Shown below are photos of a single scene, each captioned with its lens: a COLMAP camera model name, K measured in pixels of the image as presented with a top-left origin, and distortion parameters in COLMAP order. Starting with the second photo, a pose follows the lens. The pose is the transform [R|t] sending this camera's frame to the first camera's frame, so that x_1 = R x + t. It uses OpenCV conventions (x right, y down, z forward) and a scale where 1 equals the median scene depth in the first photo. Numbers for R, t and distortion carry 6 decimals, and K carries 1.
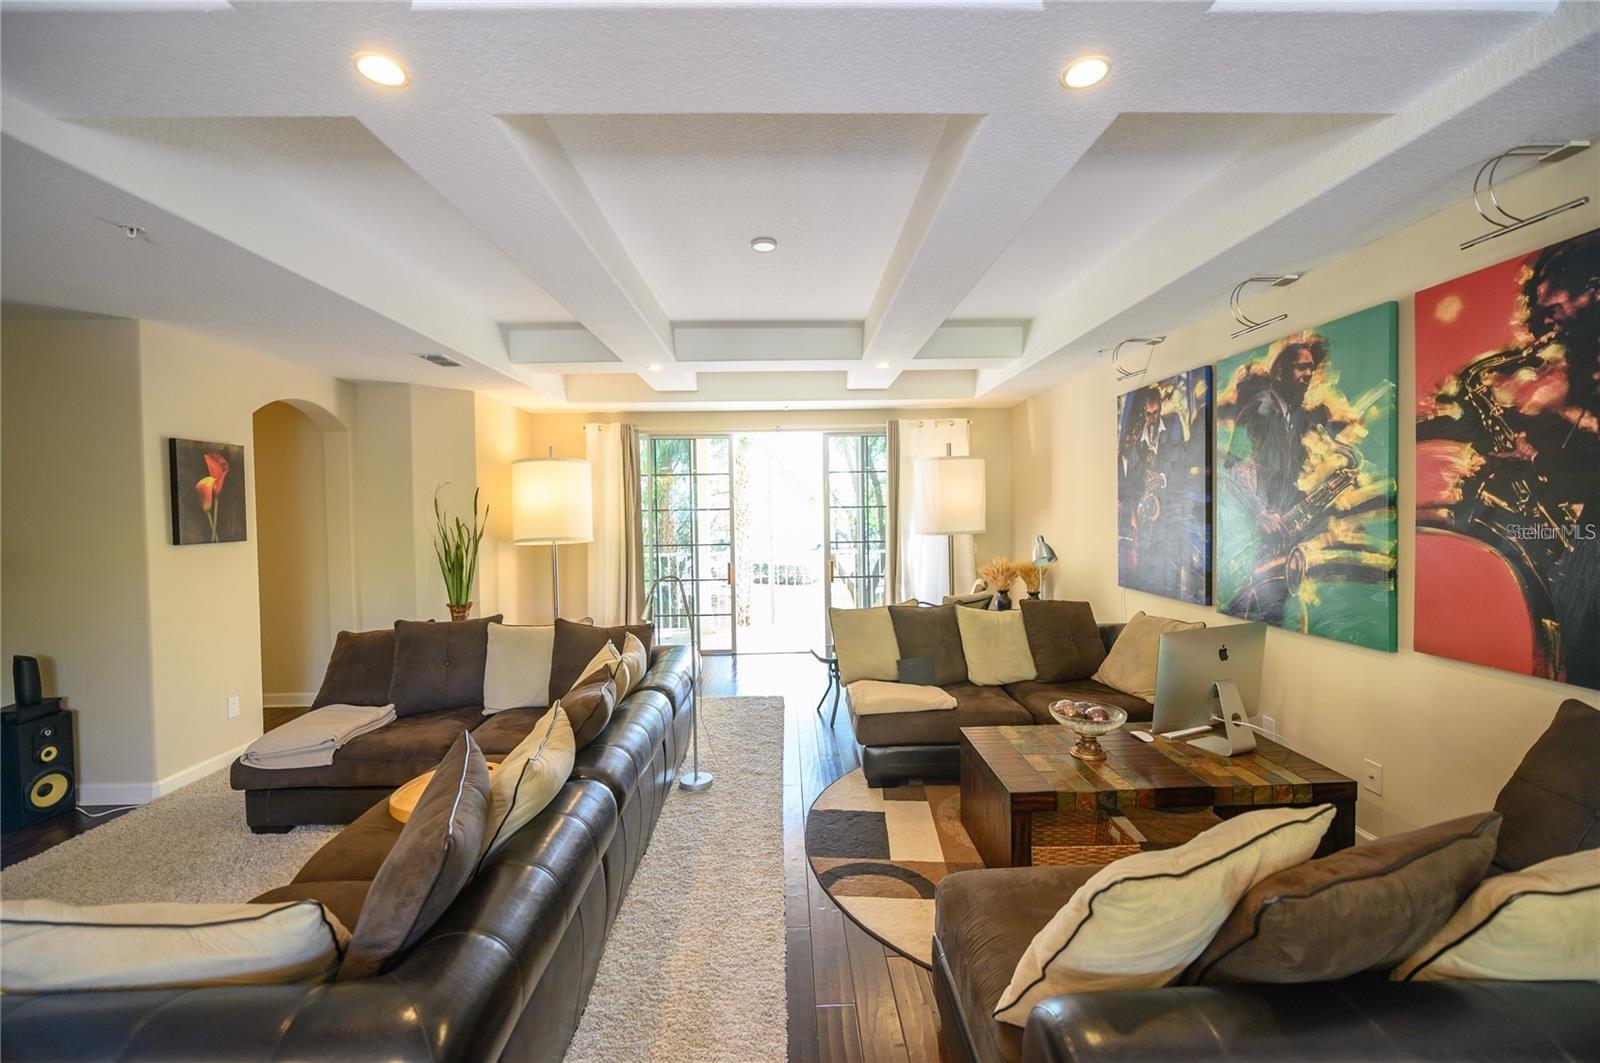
lens RADIAL K [[639.9, 0, 797.7], [0, 639.9, 522.4], [0, 0, 1]] dist [-0.001432, -0.000207]
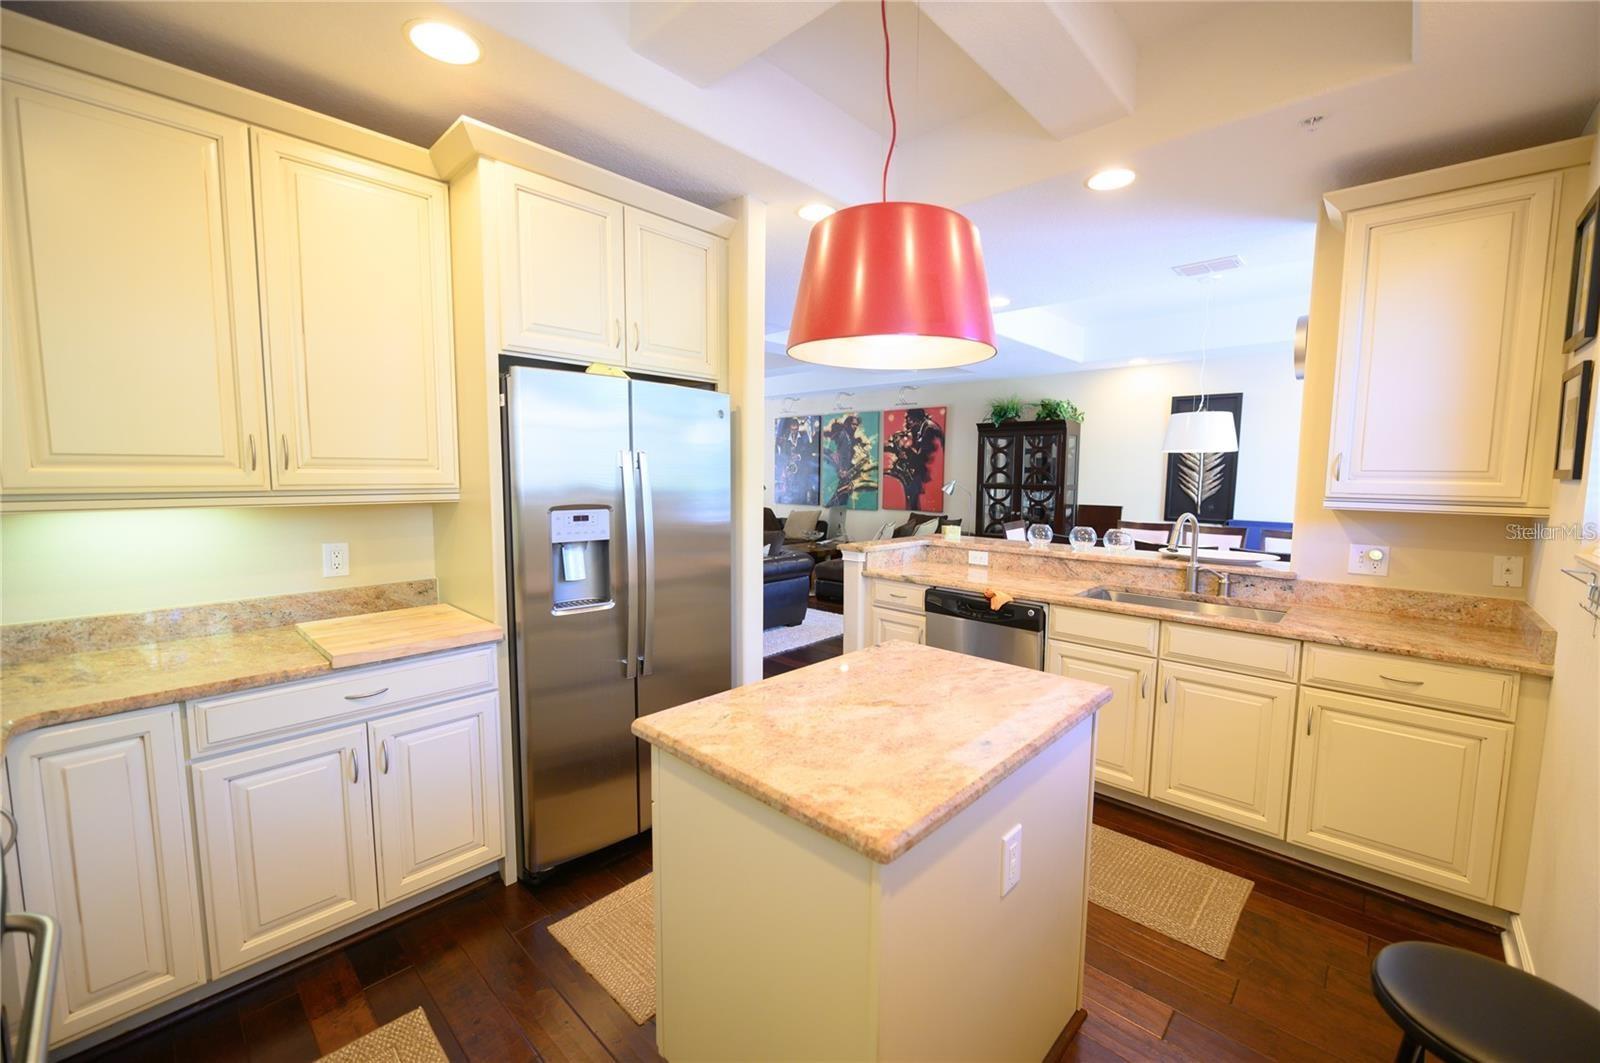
lens RADIAL K [[639.9, 0, 802.3], [0, 639.9, 531.7], [0, 0, 1]] dist [-0.001432, -0.000207]
pose [[0.698551, -0.046959, 0.714018, -1.764390], [-0.006900, 0.997356, 0.072343, 0.061102], [-0.715527, -0.055462, 0.696380, -1.103061]]
